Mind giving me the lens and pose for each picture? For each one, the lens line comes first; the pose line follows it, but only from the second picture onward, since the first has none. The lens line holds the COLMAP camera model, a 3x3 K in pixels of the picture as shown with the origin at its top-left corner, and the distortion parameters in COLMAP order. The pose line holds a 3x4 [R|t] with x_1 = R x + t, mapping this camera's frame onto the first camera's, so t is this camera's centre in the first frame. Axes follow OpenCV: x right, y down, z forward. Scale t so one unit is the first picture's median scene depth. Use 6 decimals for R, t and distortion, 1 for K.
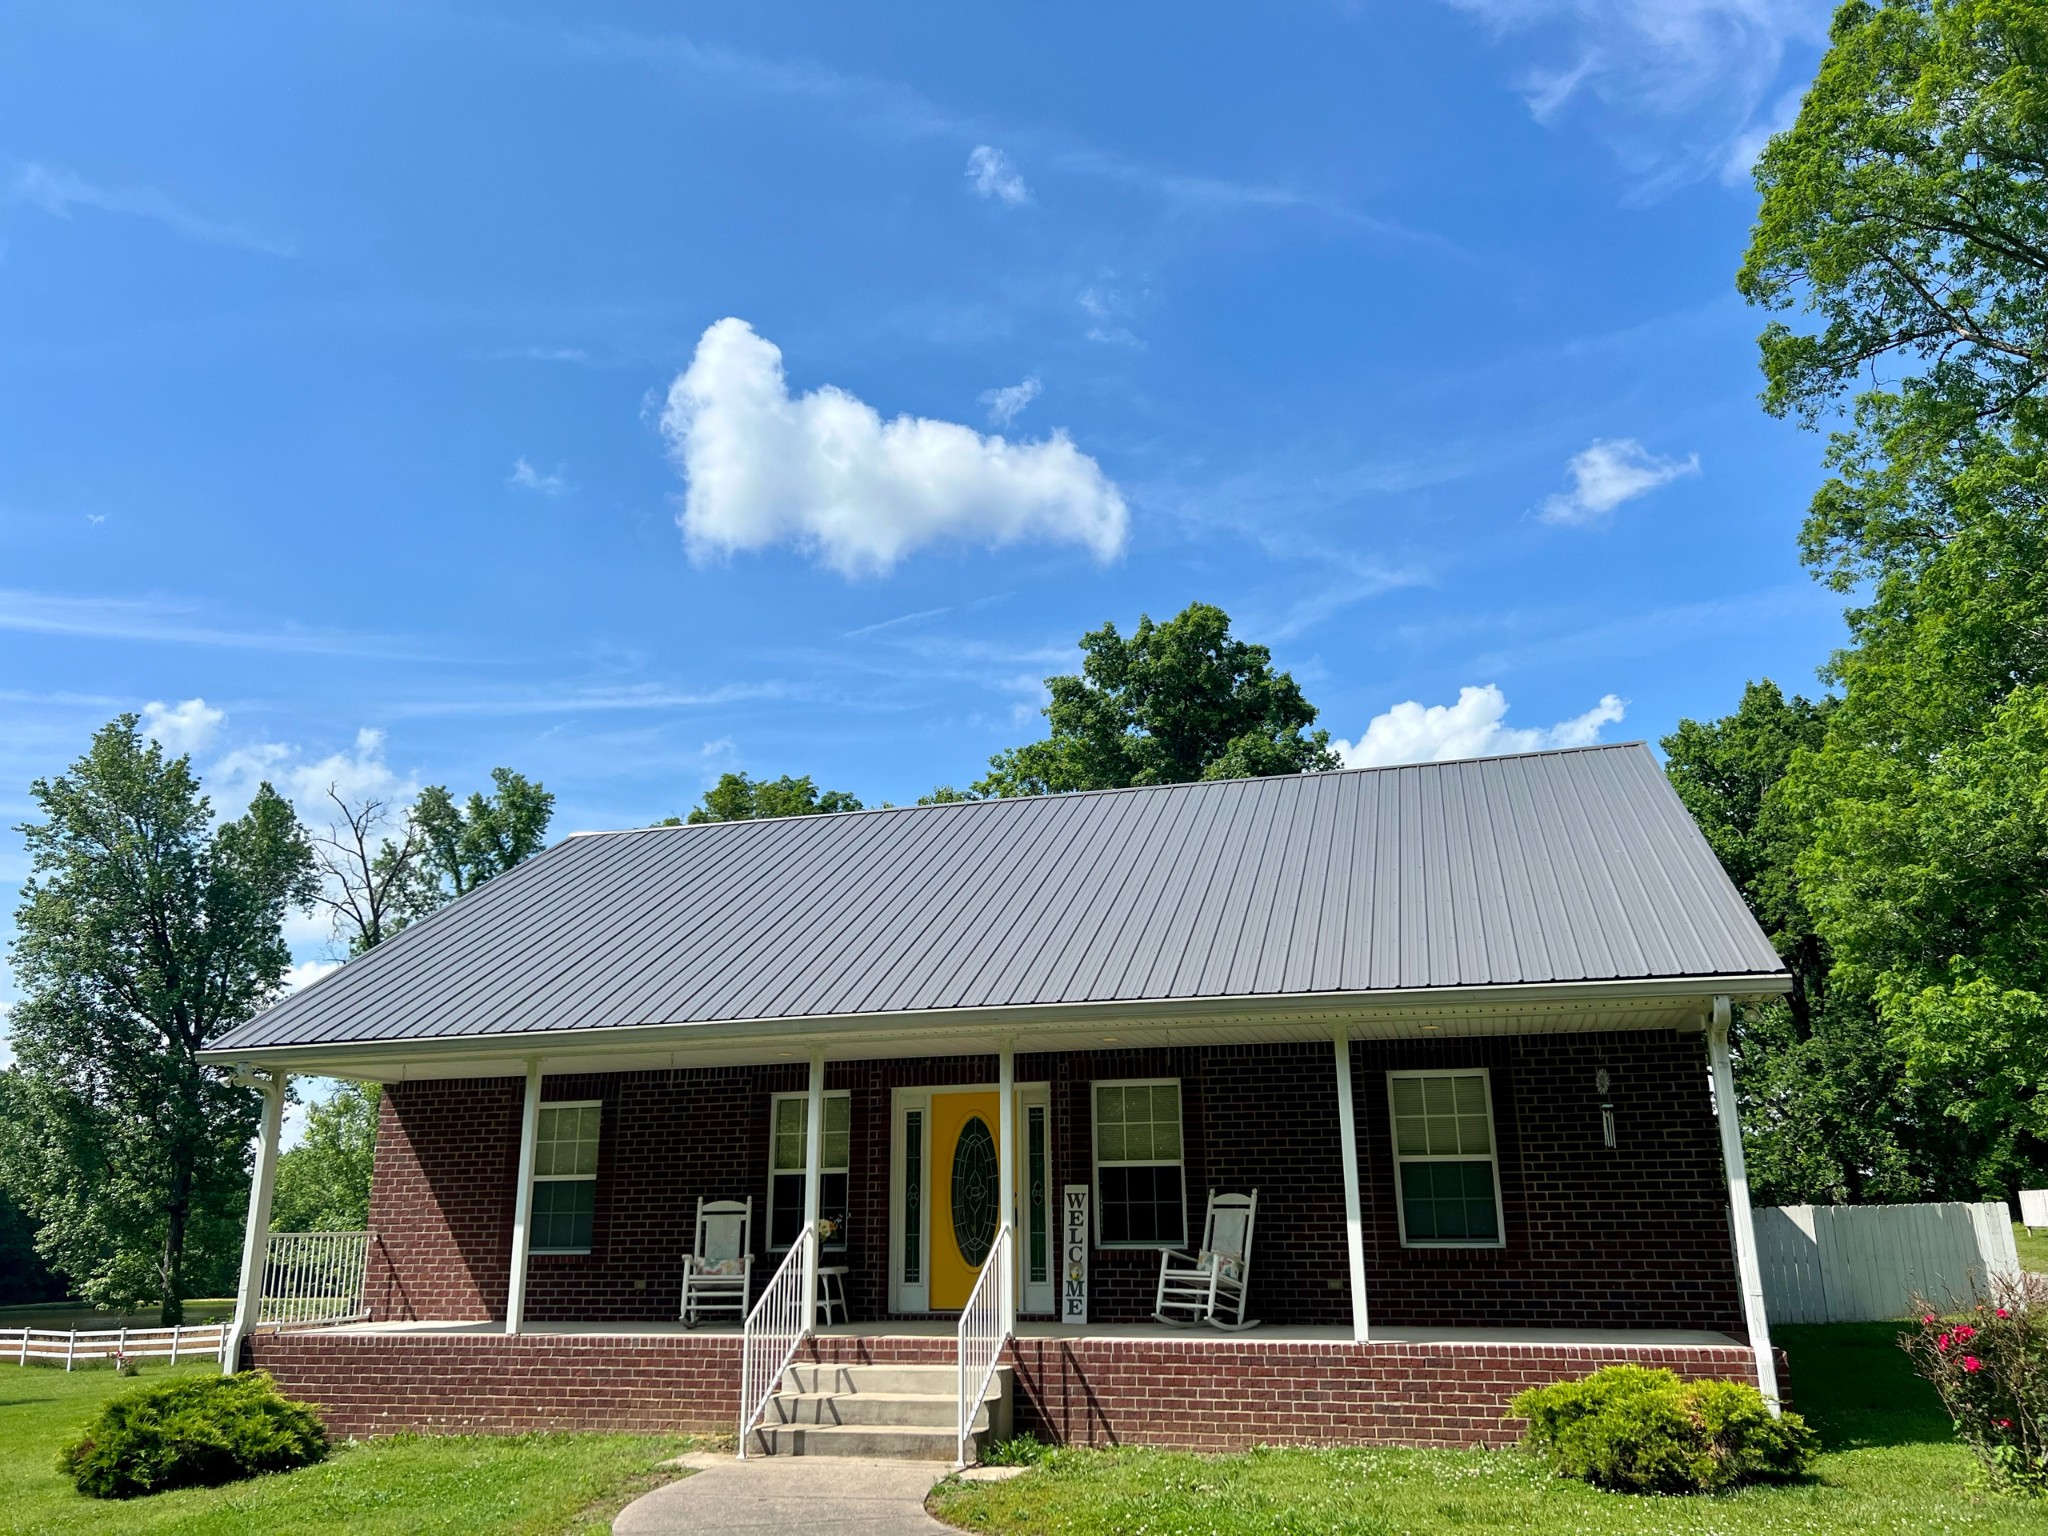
lens RADIAL K [[1552.7, 0, 1024.0], [0, 1552.7, 768.0], [0, 0, 1]] dist [0.056313, -0.049185]
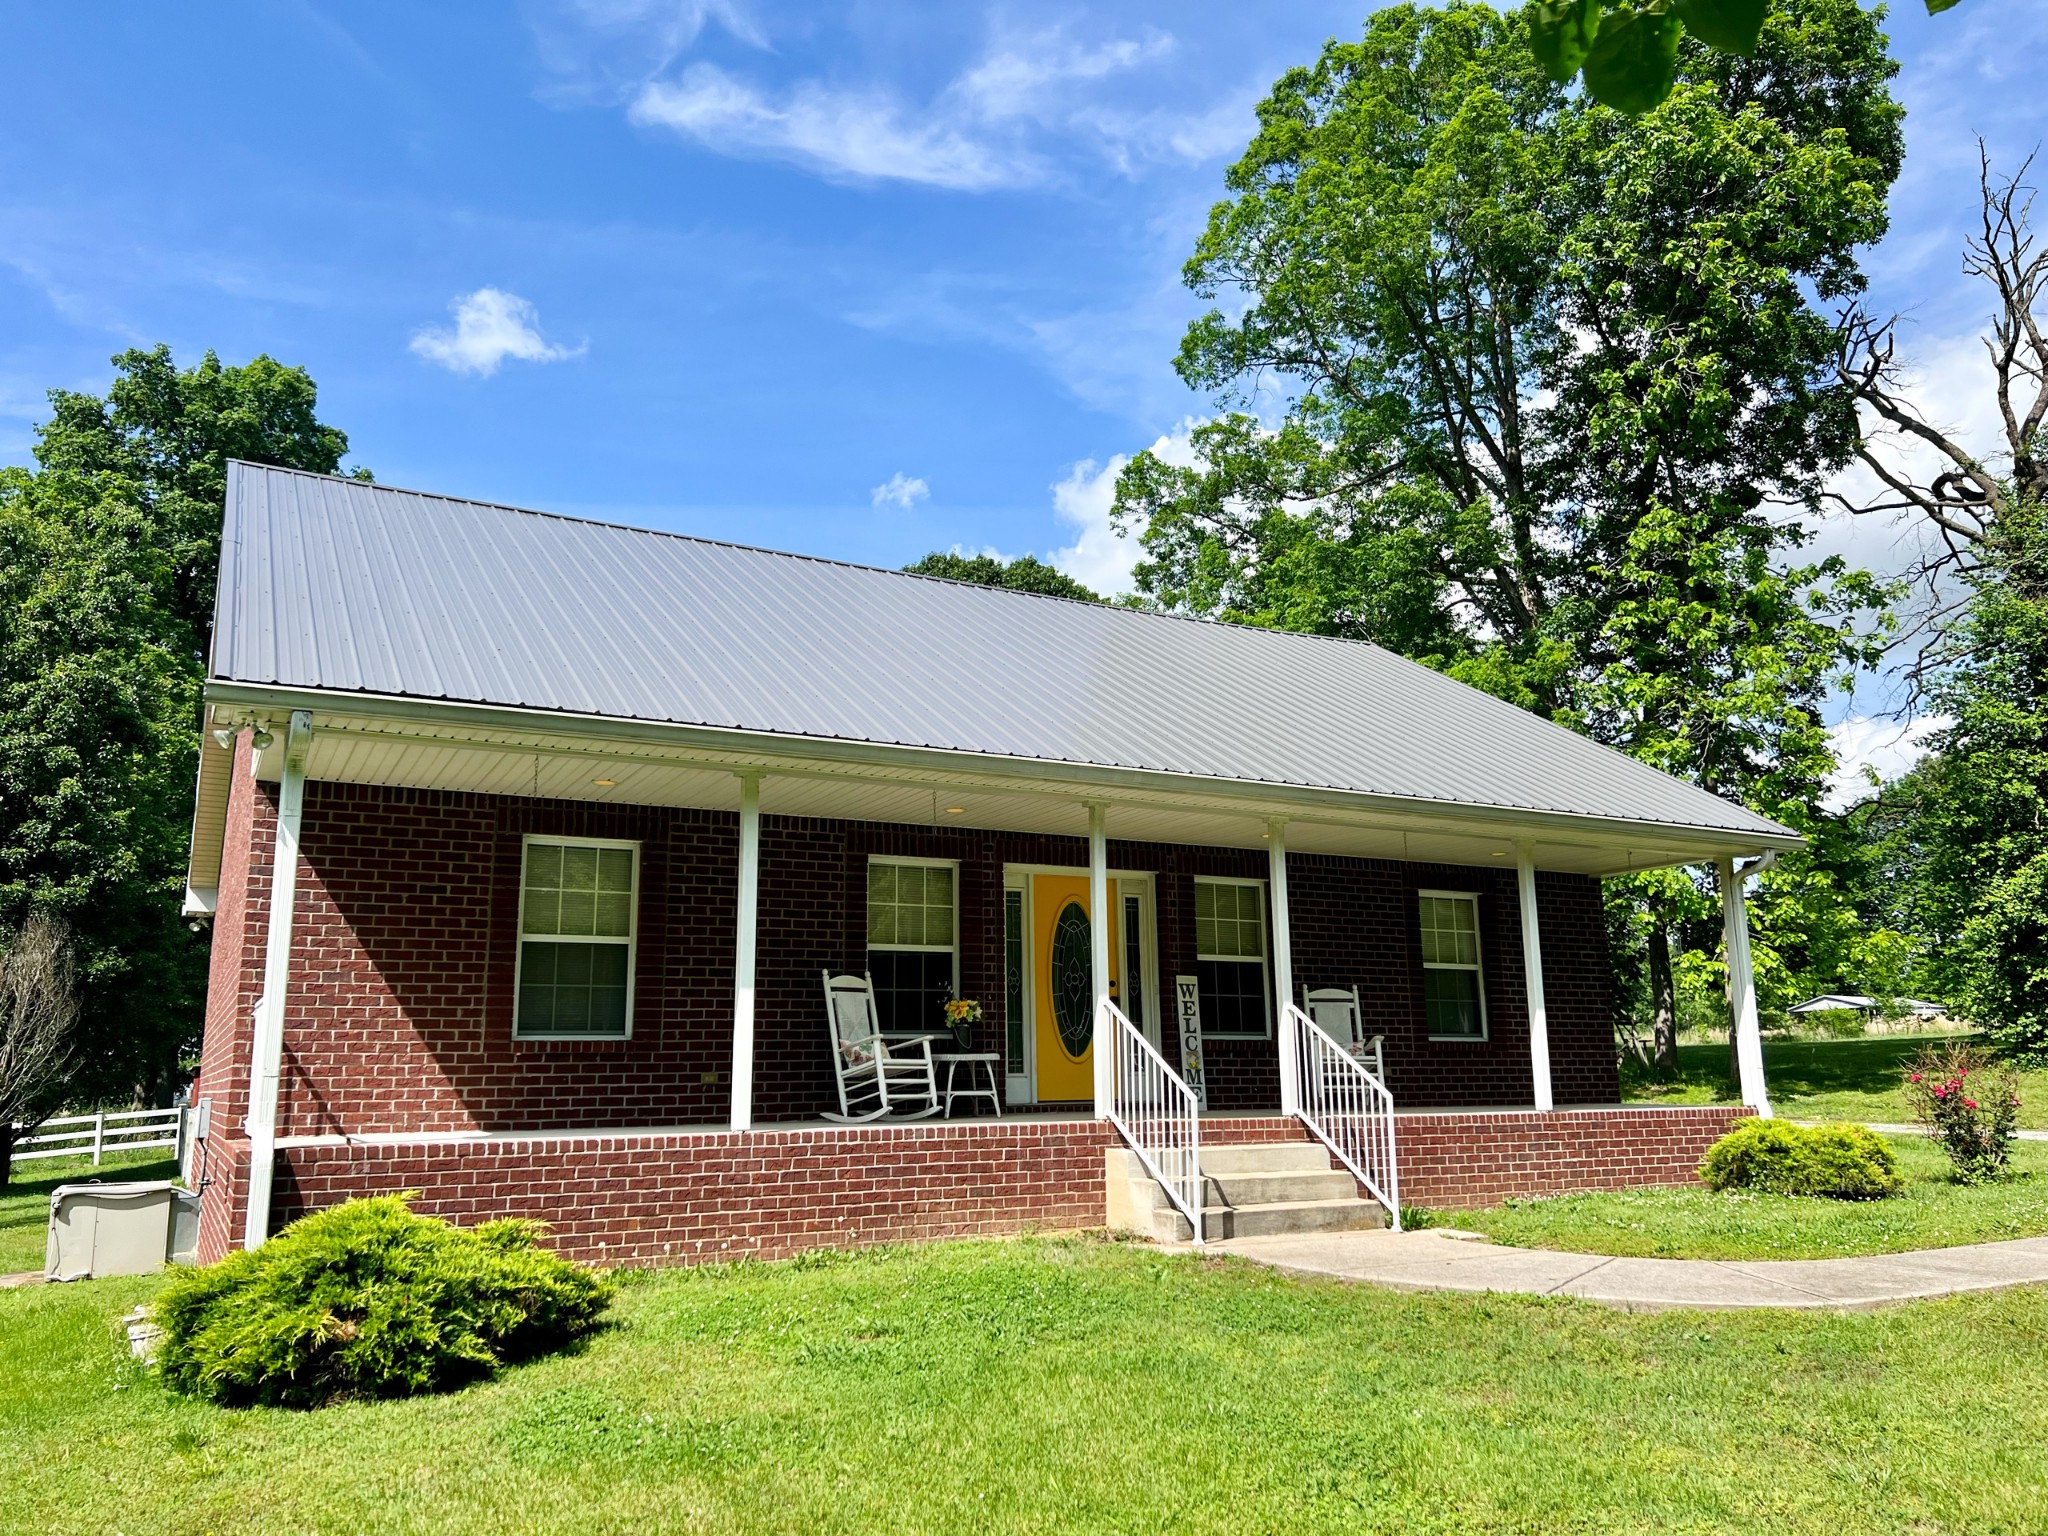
lens RADIAL K [[1539.4, 0, 1028.8], [0, 1539.4, 720.5], [0, 0, 1]] dist [0.130146, -0.234463]
pose [[0.694805, 0.164436, 0.700147, -0.757653], [-0.196823, 0.979821, -0.034799, 0.162275], [-0.691741, -0.113626, 0.713150, 0.383888]]
